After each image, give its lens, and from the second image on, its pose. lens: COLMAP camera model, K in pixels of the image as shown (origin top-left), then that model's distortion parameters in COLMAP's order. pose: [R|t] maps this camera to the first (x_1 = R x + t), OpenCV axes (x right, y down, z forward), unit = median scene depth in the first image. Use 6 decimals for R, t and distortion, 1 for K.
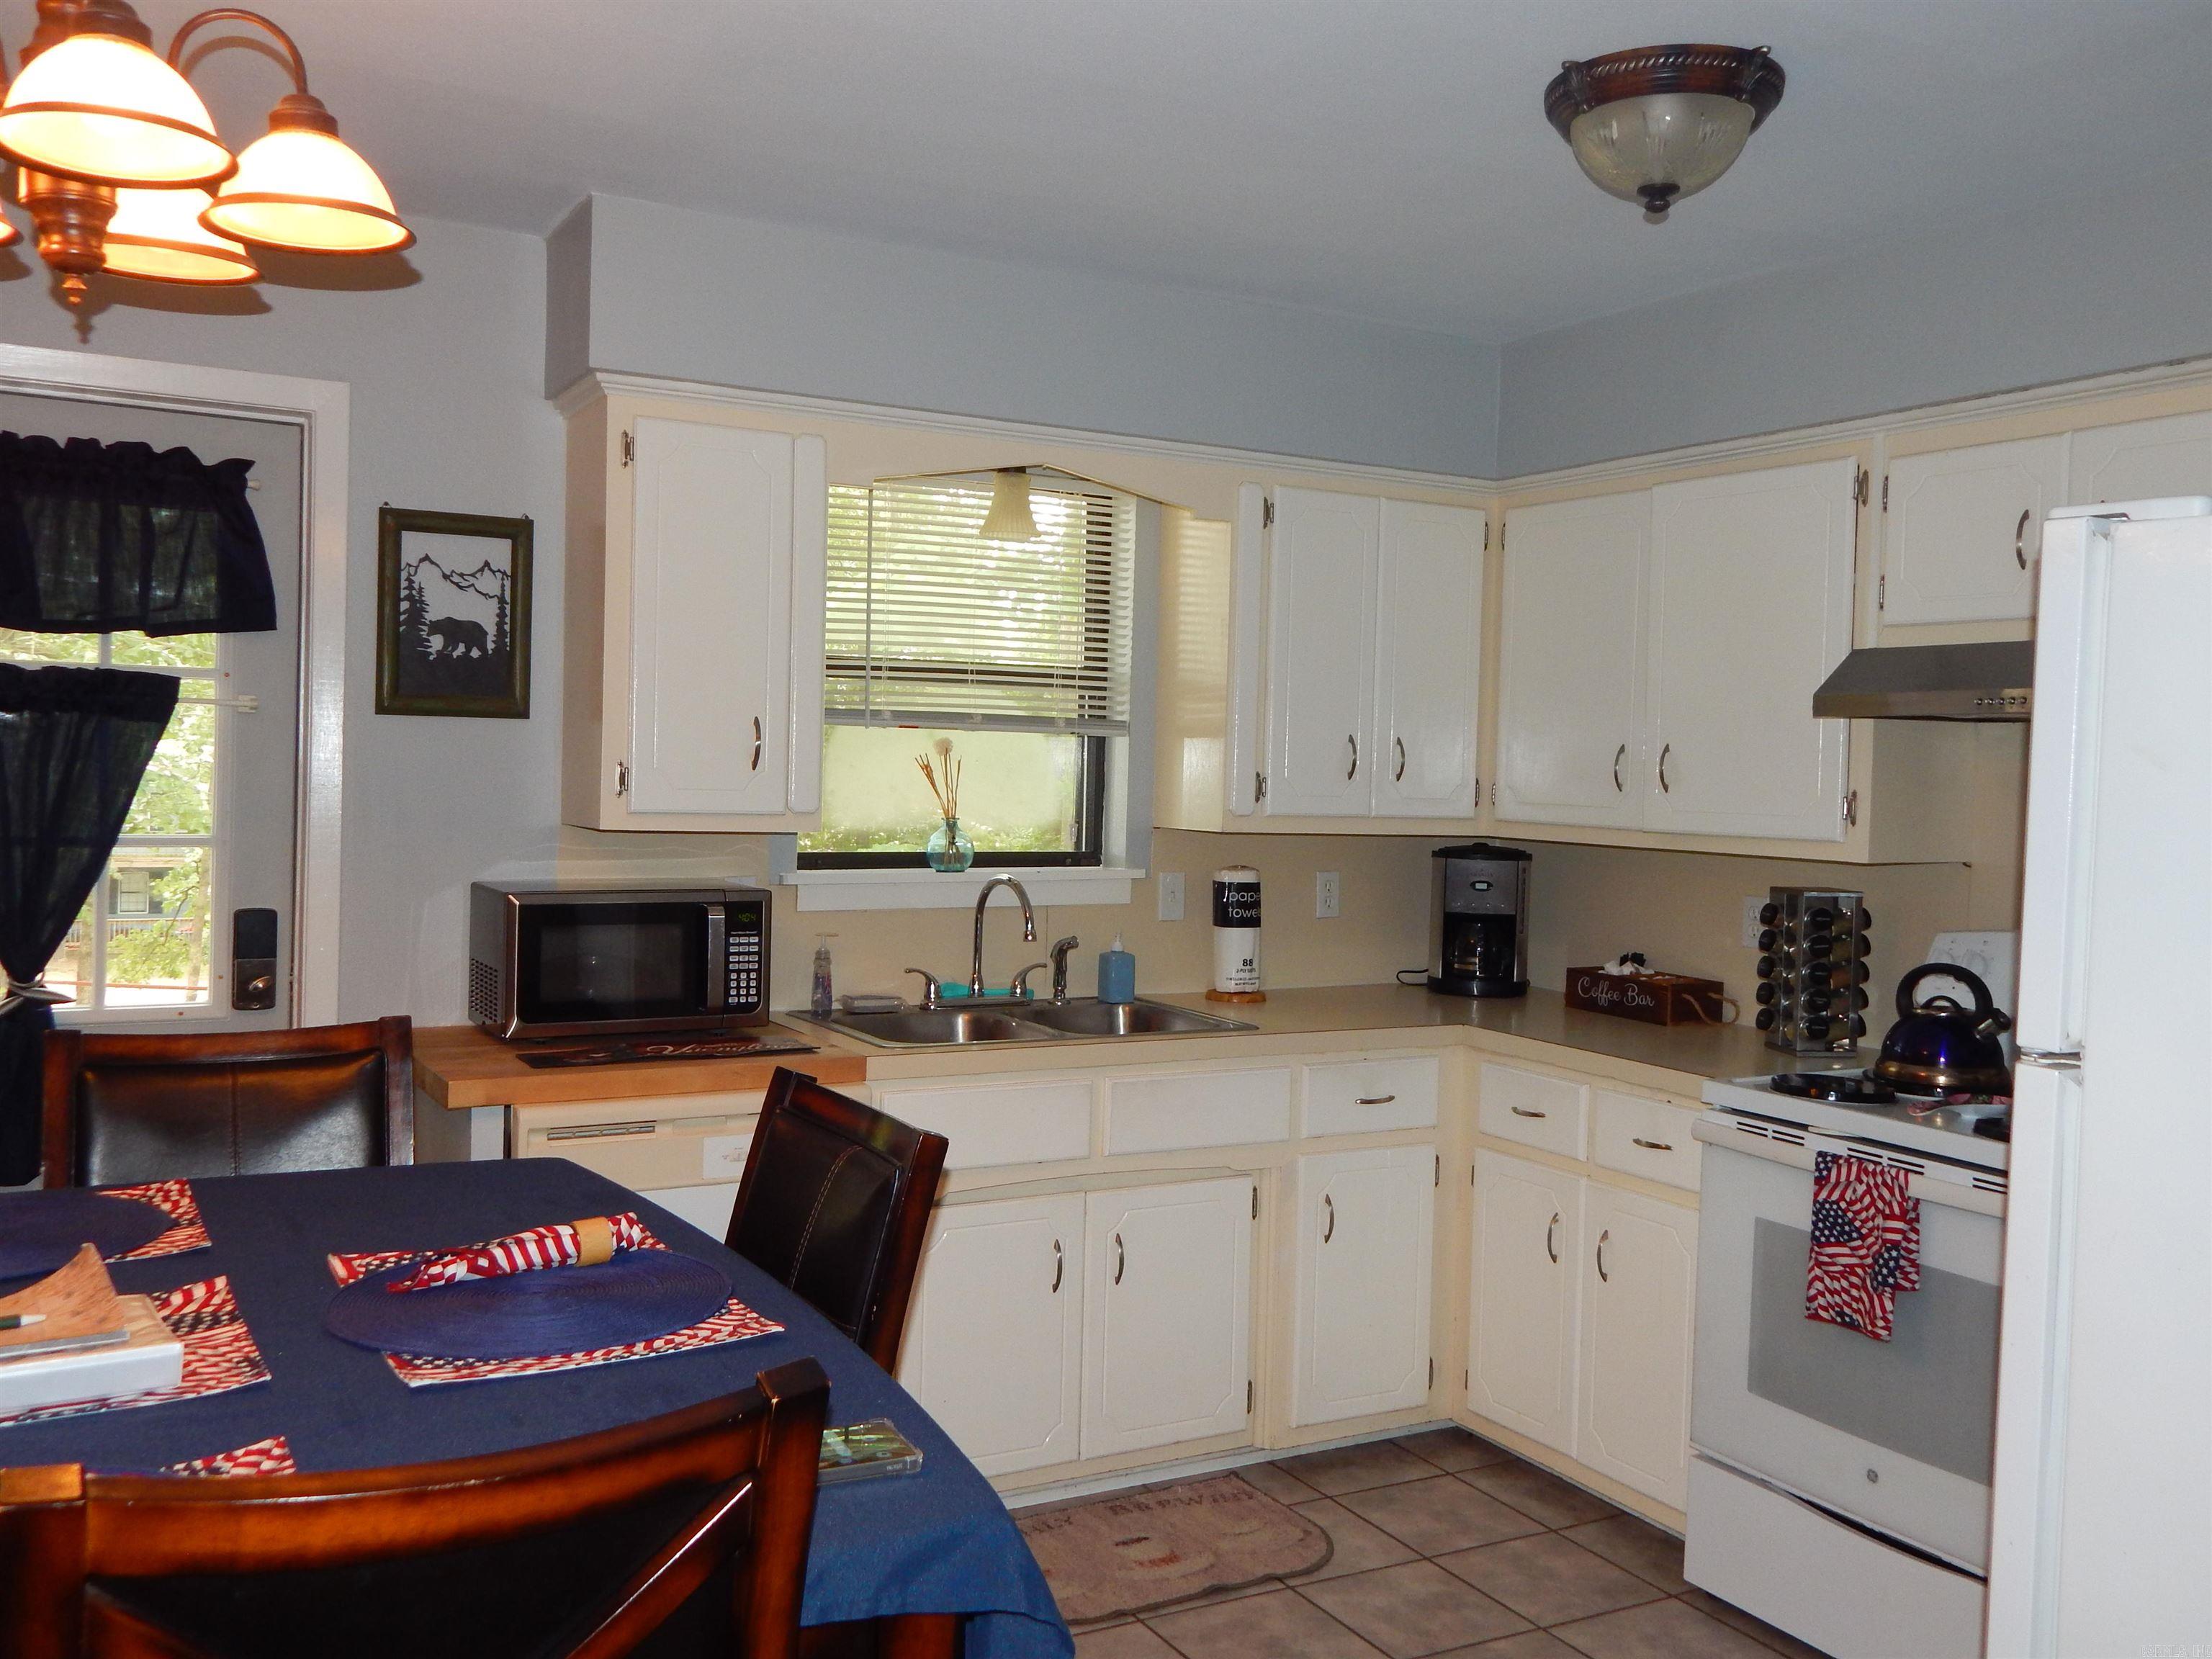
lens RADIAL K [[1912.6, 0, 1108.9], [0, 1912.6, 815.1], [0, 0, 1]] dist [0.054021, -0.037640]
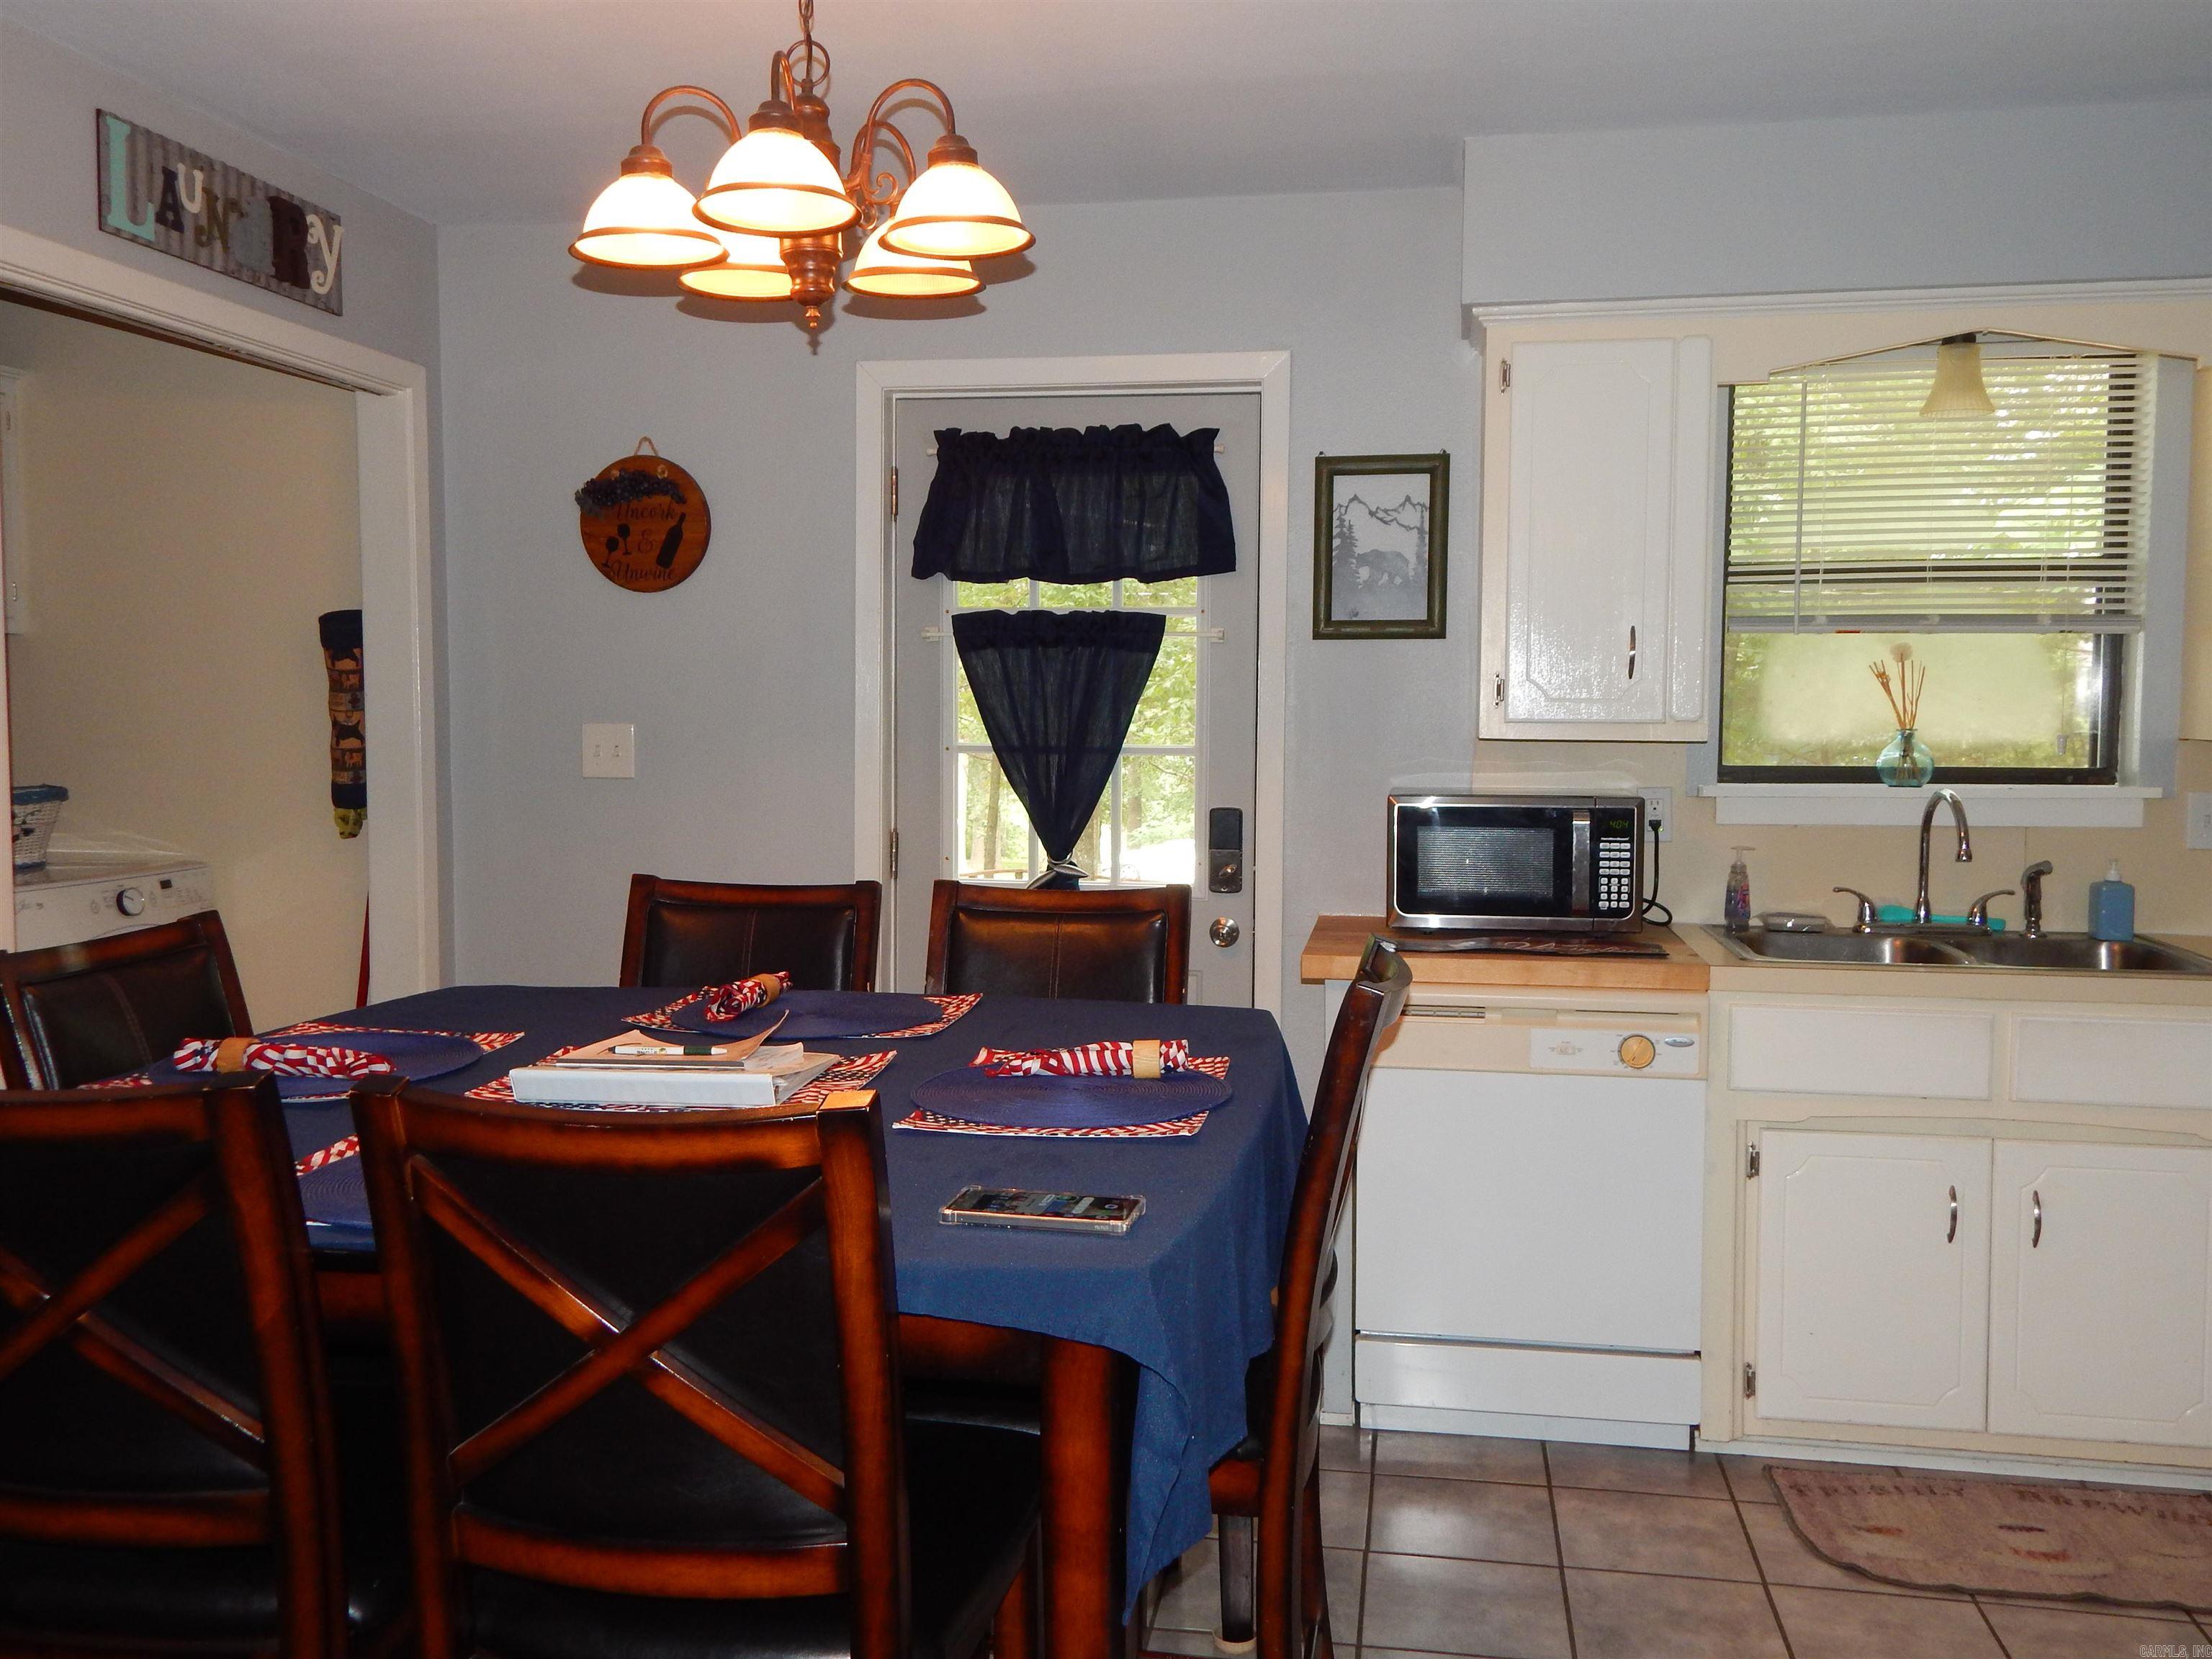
lens RADIAL K [[1926.2, 0, 1122.7], [0, 1926.2, 801.9], [0, 0, 1]] dist [0.107013, -0.119719]
pose [[0.784501, 0.014390, -0.619961, 0.242968], [-0.000390, 0.999742, 0.022710, 0.018254], [0.620128, -0.017574, 0.784304, 0.027827]]
